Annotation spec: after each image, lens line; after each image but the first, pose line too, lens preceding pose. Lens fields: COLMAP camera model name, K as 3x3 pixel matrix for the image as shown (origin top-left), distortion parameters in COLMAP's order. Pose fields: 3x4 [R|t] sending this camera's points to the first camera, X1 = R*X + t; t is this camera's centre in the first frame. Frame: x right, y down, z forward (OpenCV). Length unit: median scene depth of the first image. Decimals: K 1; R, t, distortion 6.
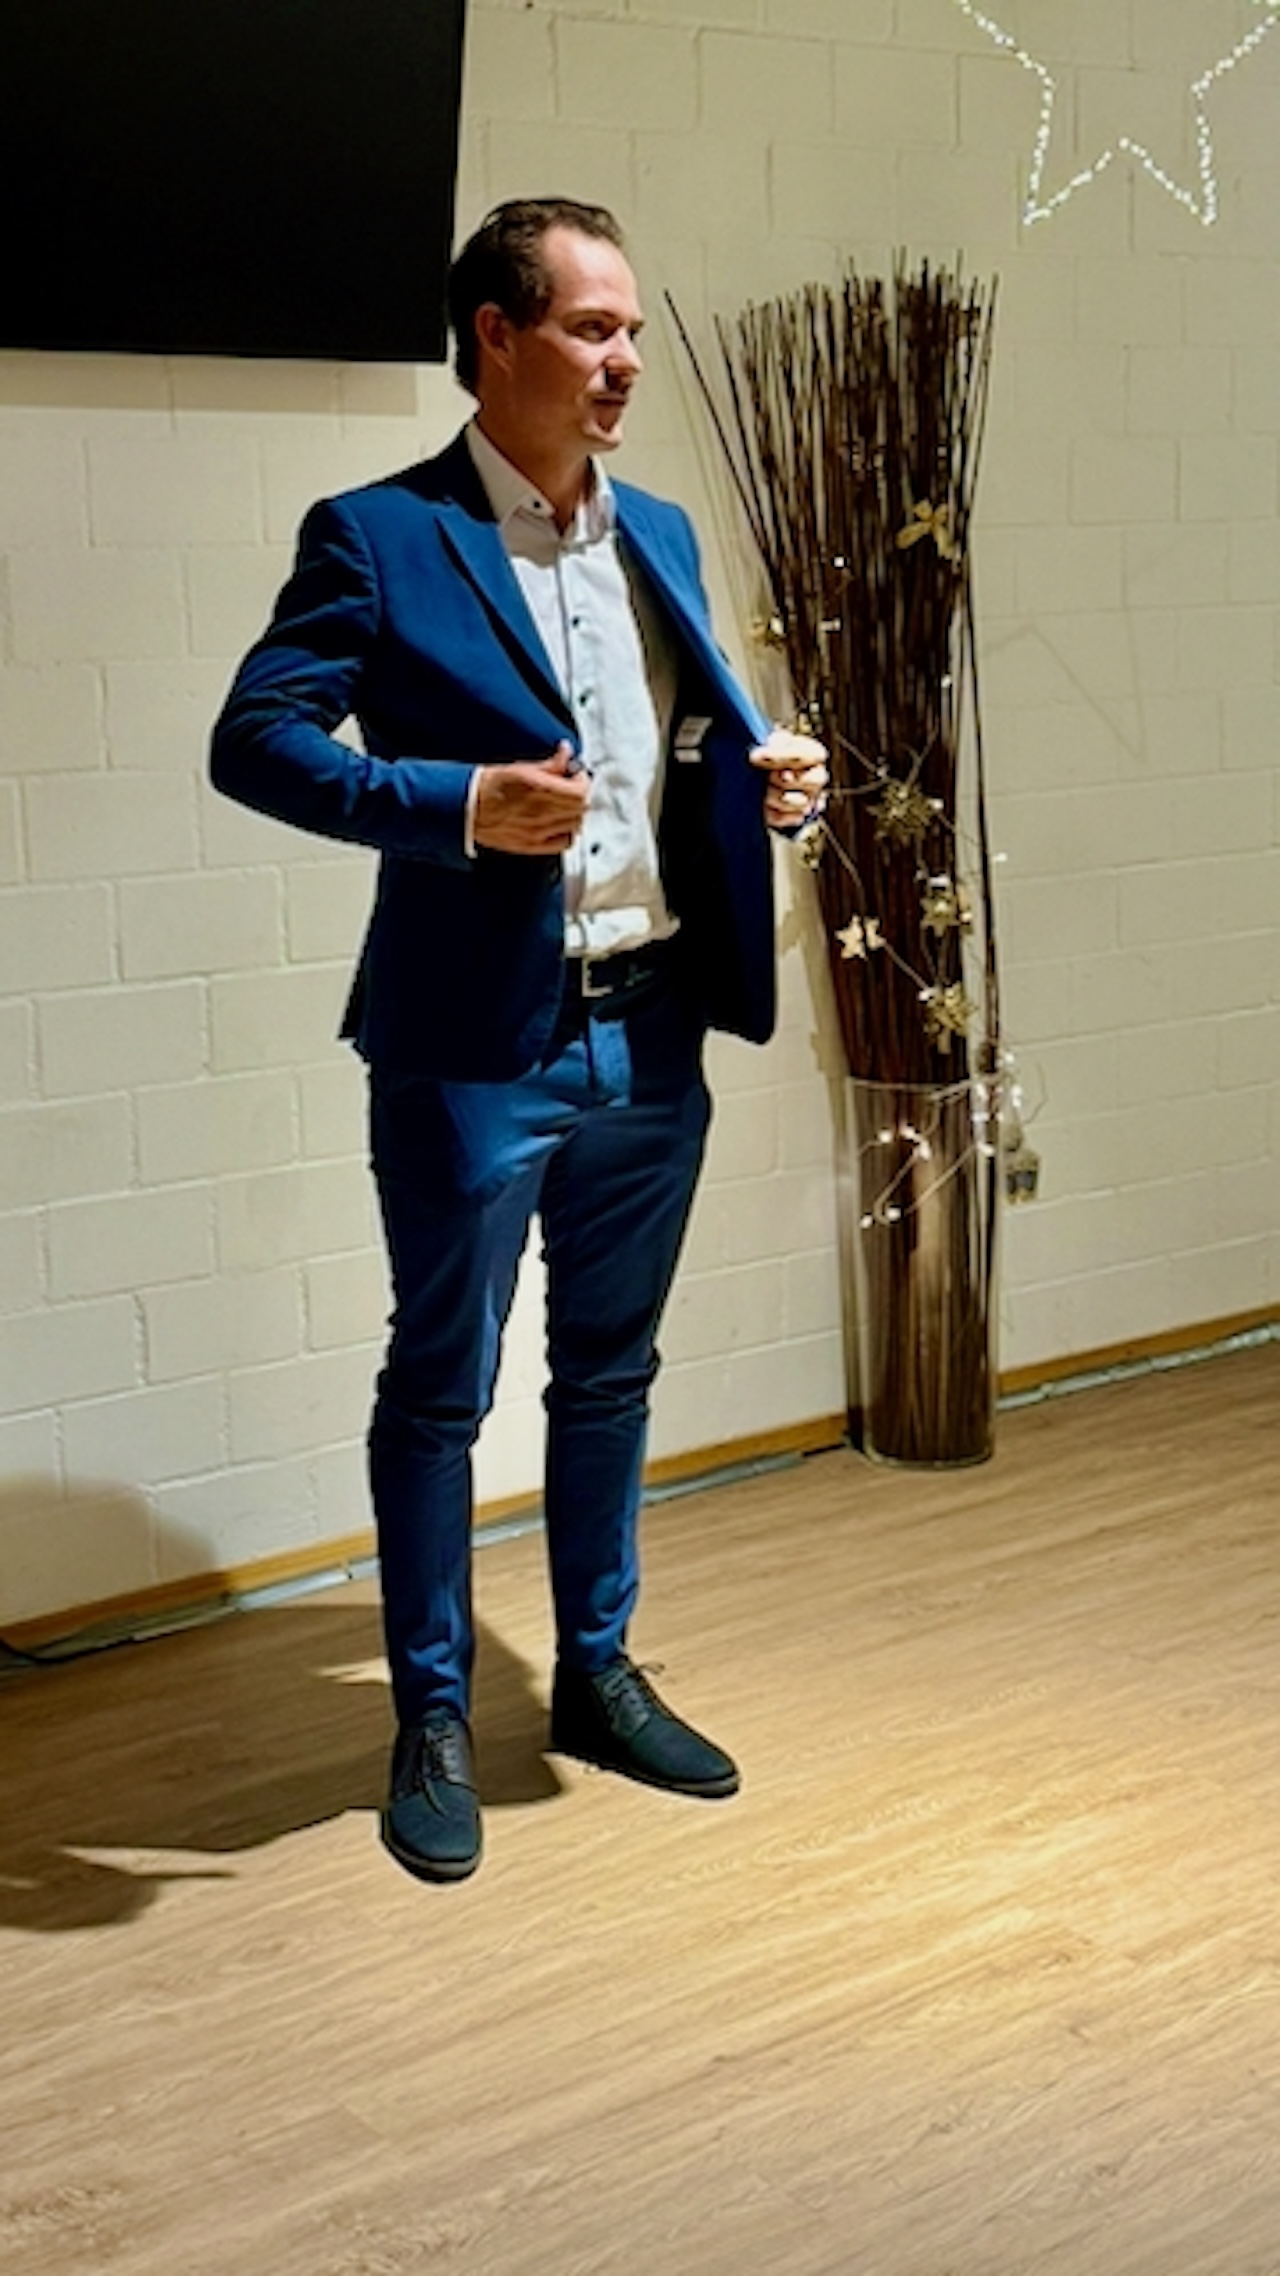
lens RADIAL K [[2987.1, 0, 640.0], [0, 2987.1, 1138.0], [0, 0, 1]] dist [0.244171, -0.693275]
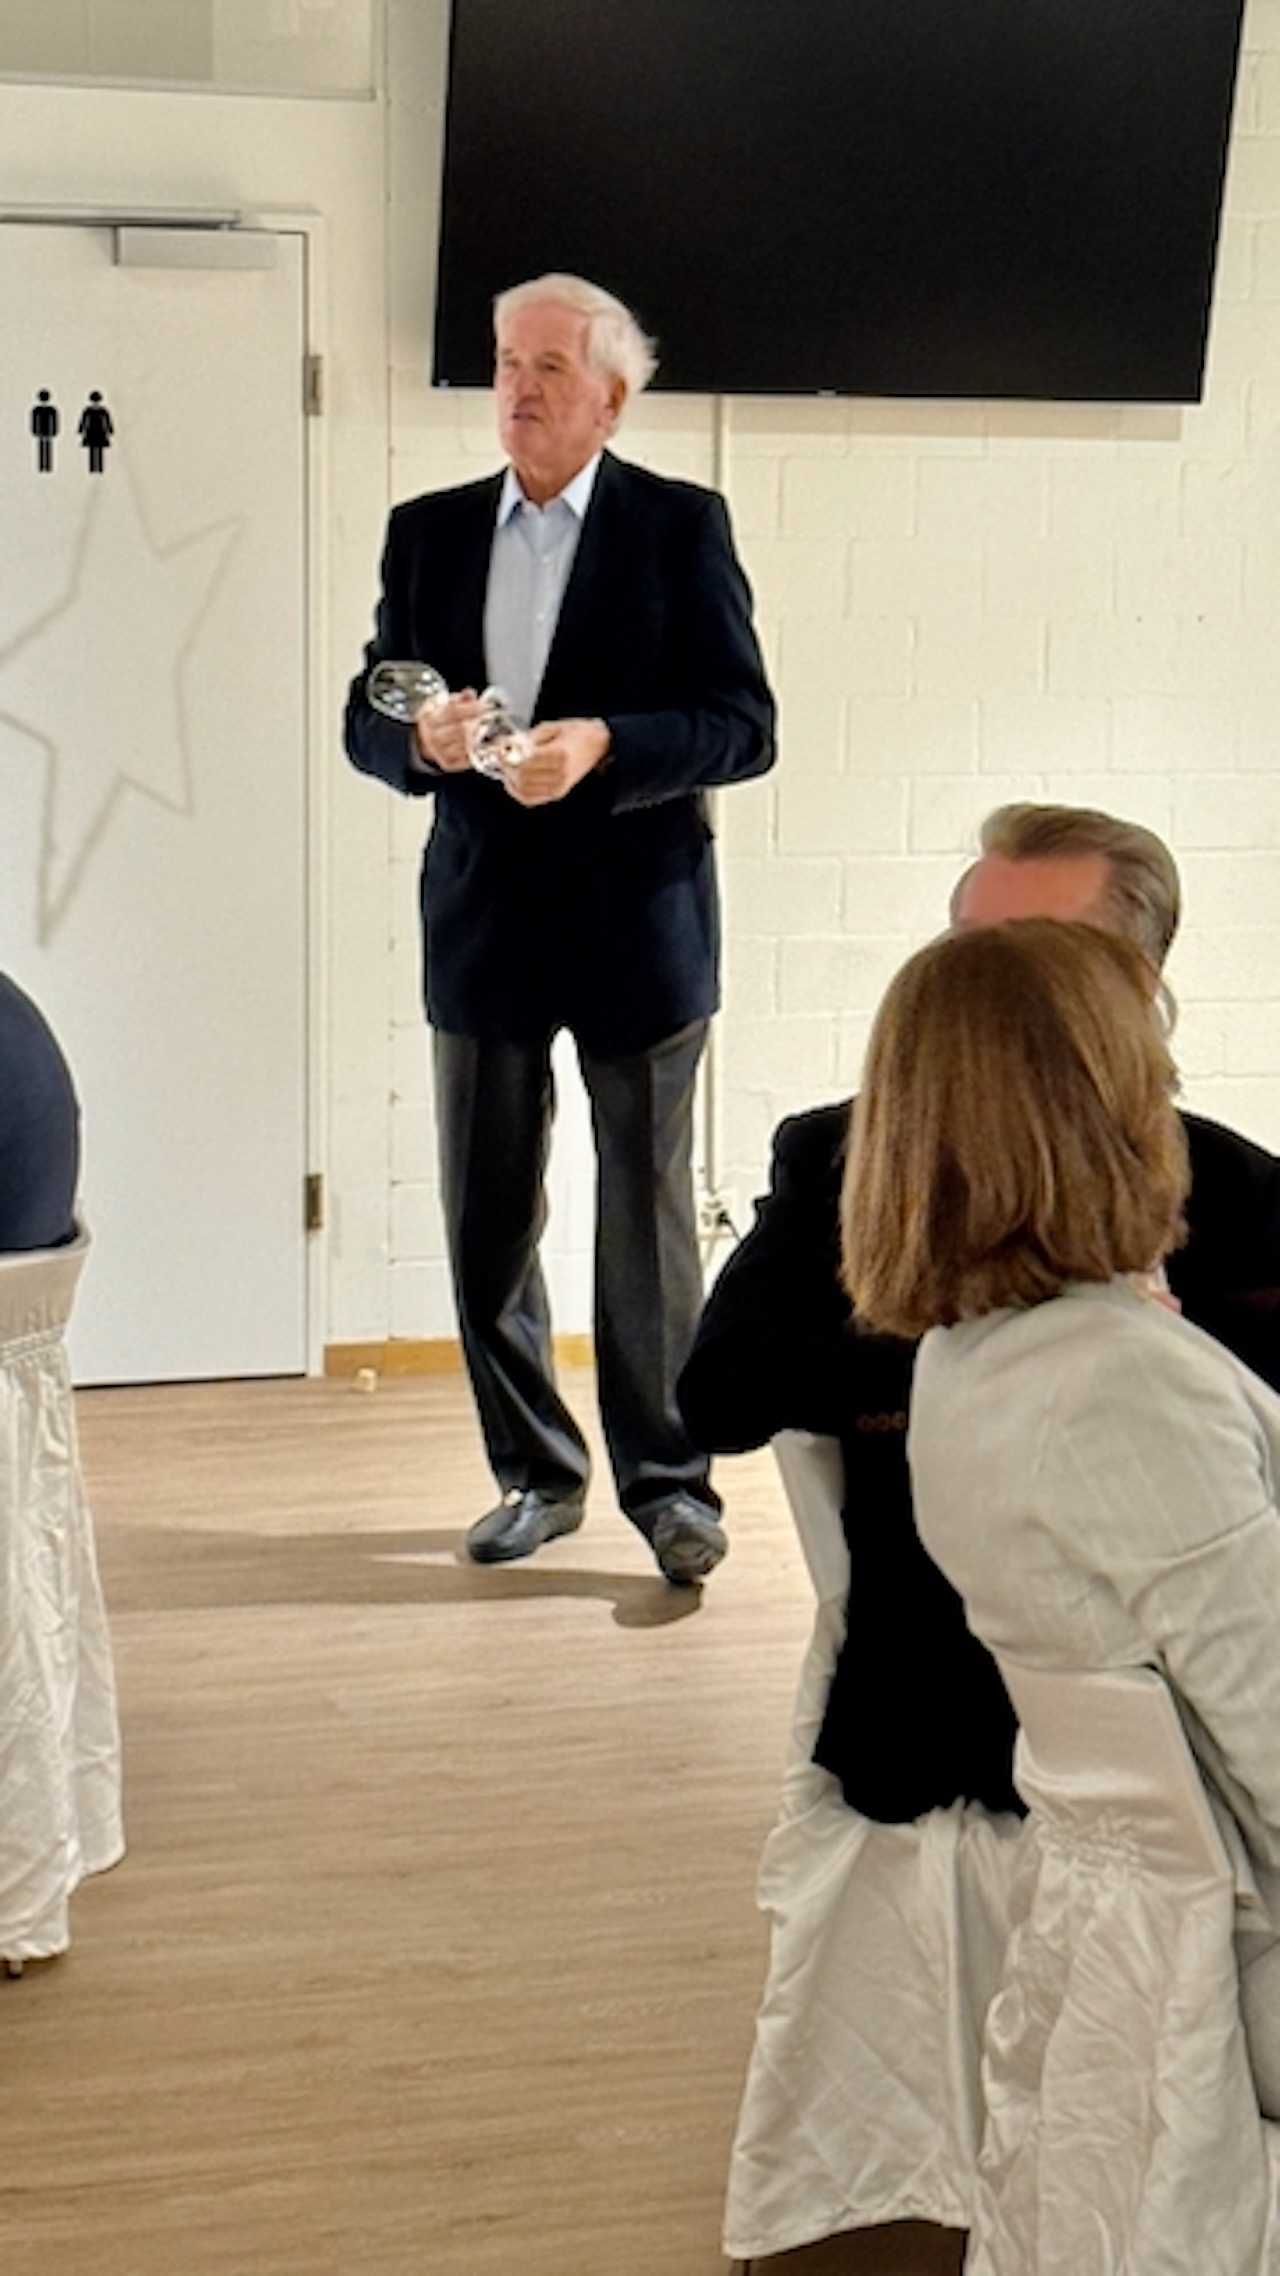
lens RADIAL K [[4561.6, 0, 640.0], [0, 4561.6, 1138.0], [0, 0, 1]] dist [0.190357, -0.351004]
pose [[0.941722, 0.080886, -0.326522, 0.408551], [-0.098134, 0.994497, -0.036671, 0.168592], [0.321759, 0.066577, 0.944478, -1.002222]]
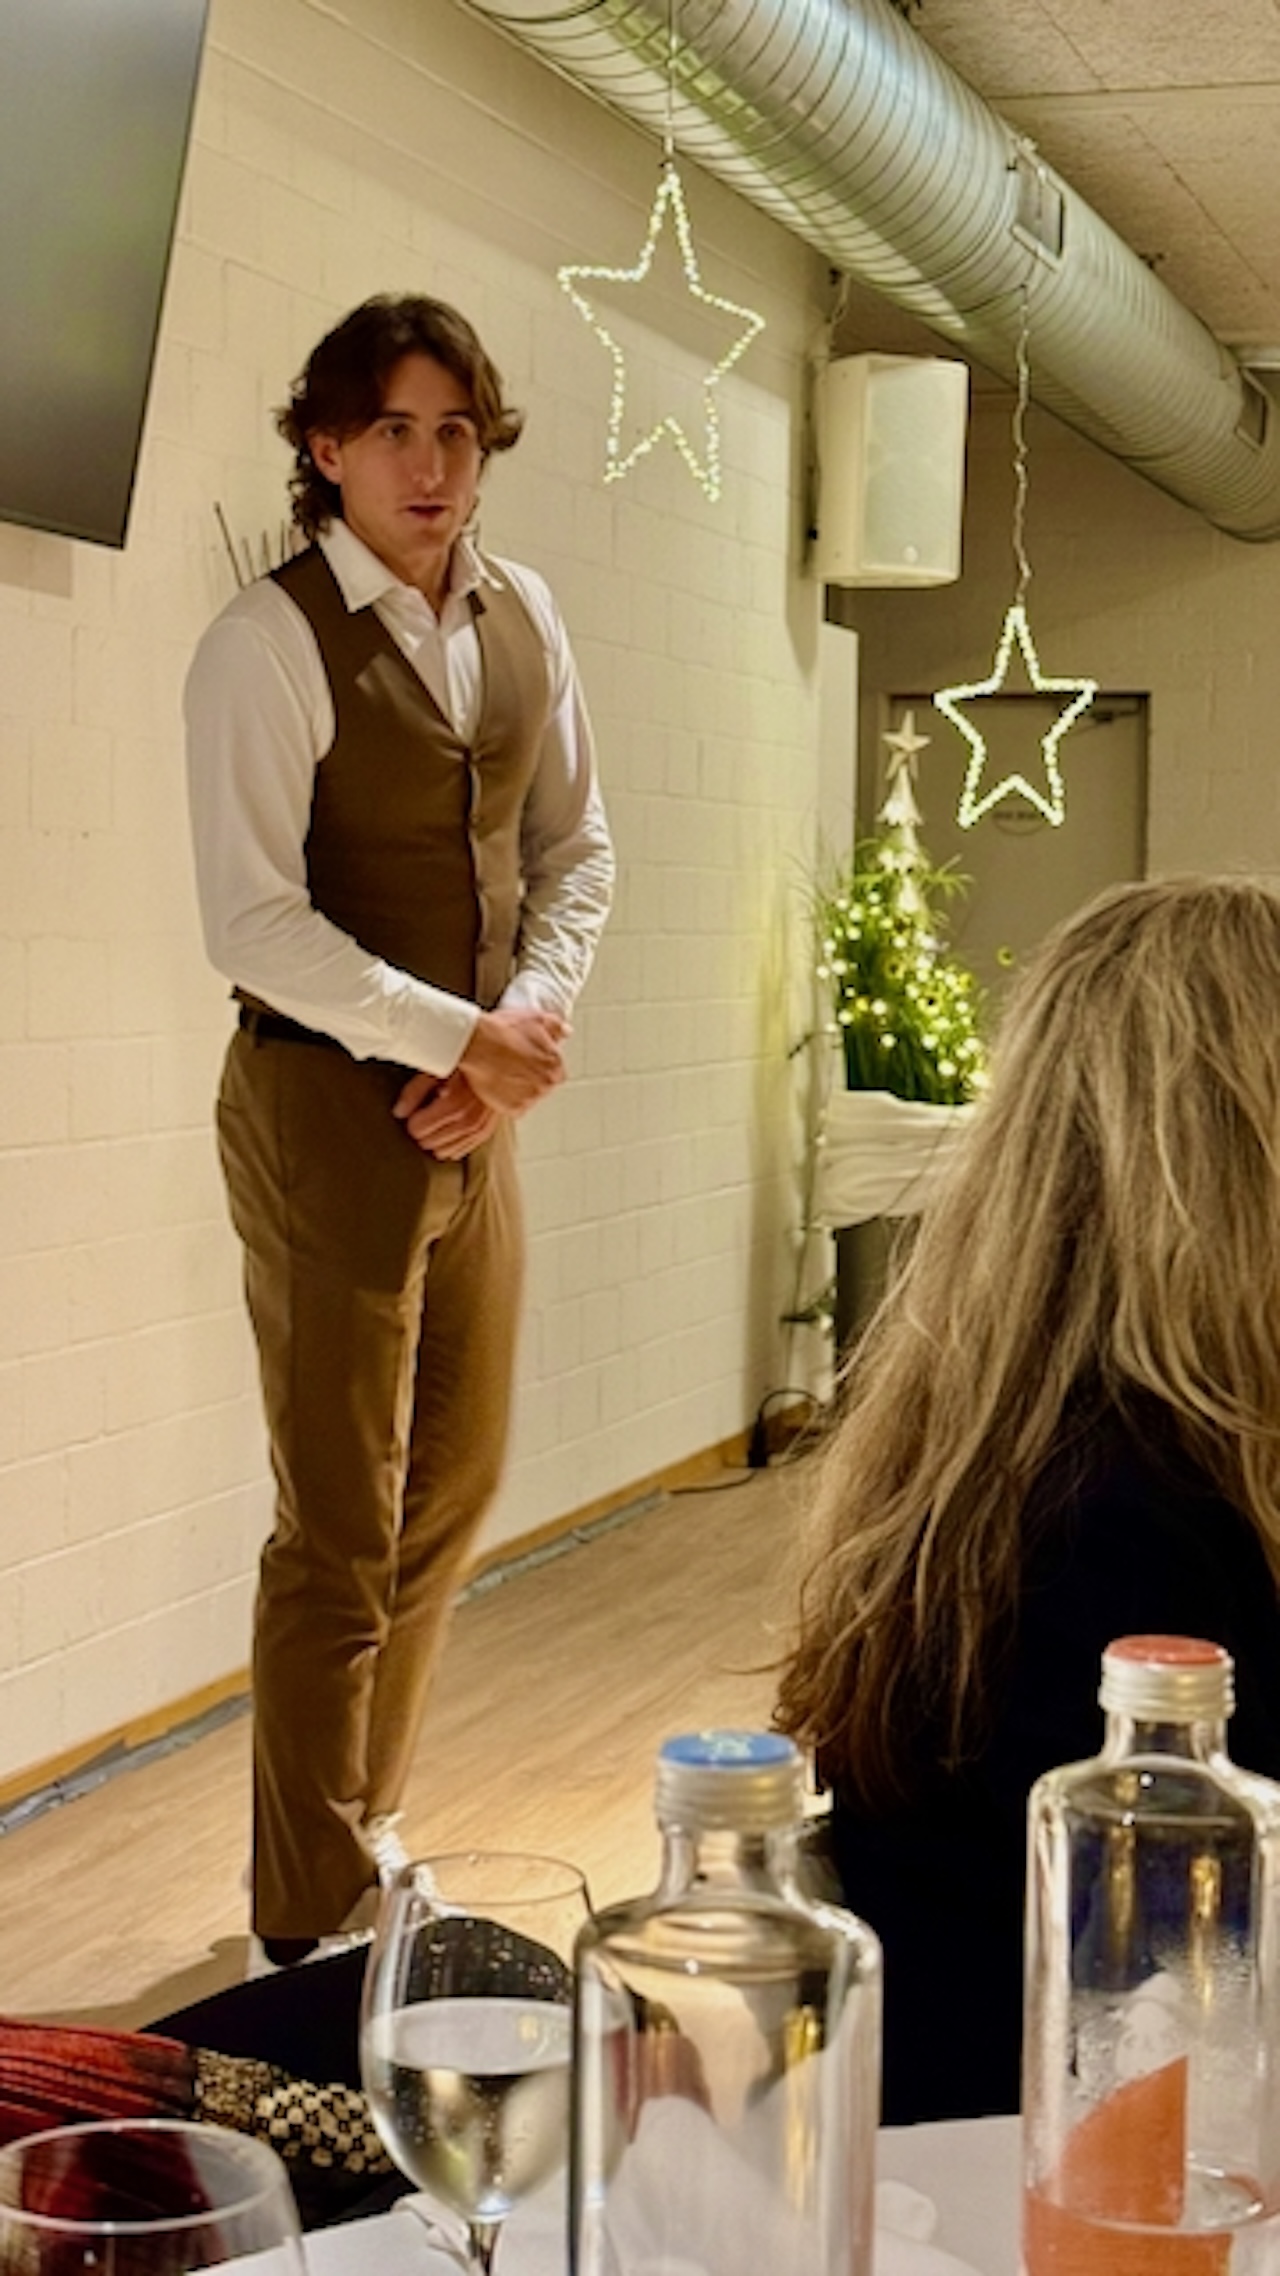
lens RADIAL K [[3679.2, 0, 640.0], [0, 3679.2, 1138.0], [0, 0, 1]] dist [0.036976, 0.067943]
pose [[0.811476, 0.006062, 0.584355, -0.669065], [0.069441, 0.991861, -0.106720, 0.079833], [-0.580246, 0.127179, 0.804450, -0.044921]]
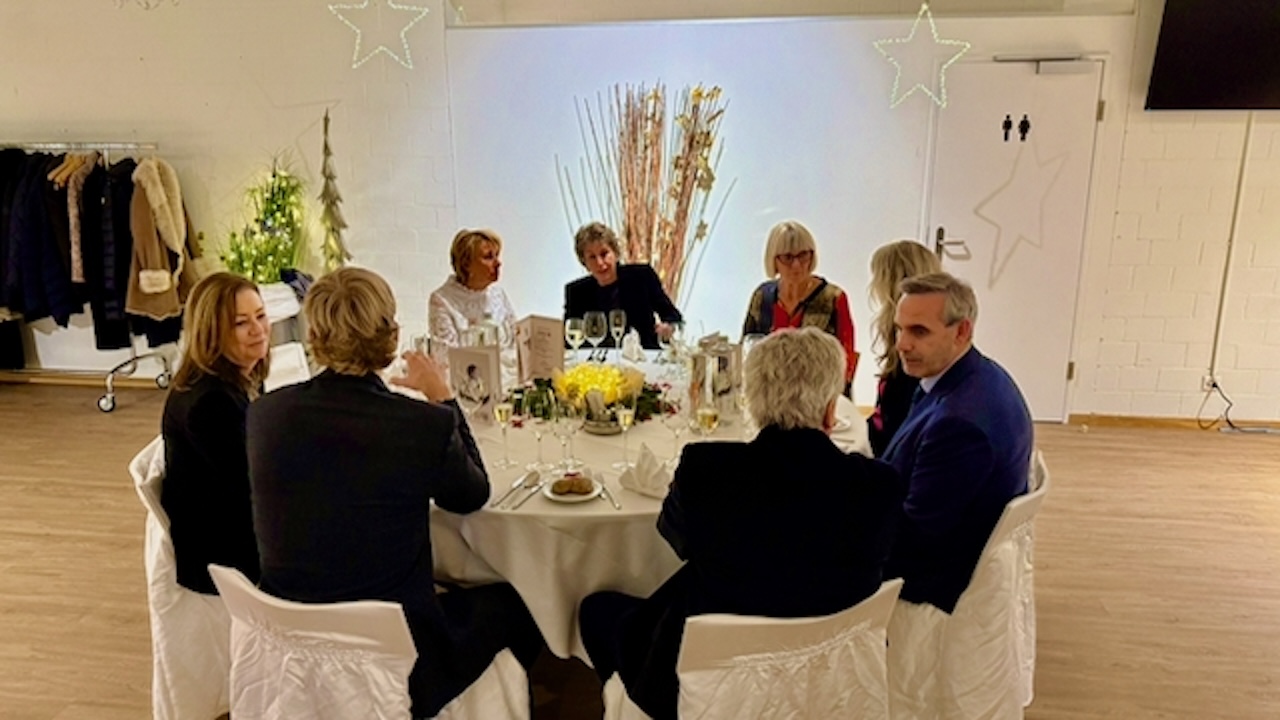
lens RADIAL K [[906.4, 0, 640.0], [0, 906.4, 360.0], [0, 0, 1]] dist [0.037949, -0.051251]
pose [[0.703422, 0.195270, -0.683424, 0.059338], [-0.147738, 0.980690, 0.128145, 0.044306], [0.695249, 0.010827, 0.718687, -0.482618]]
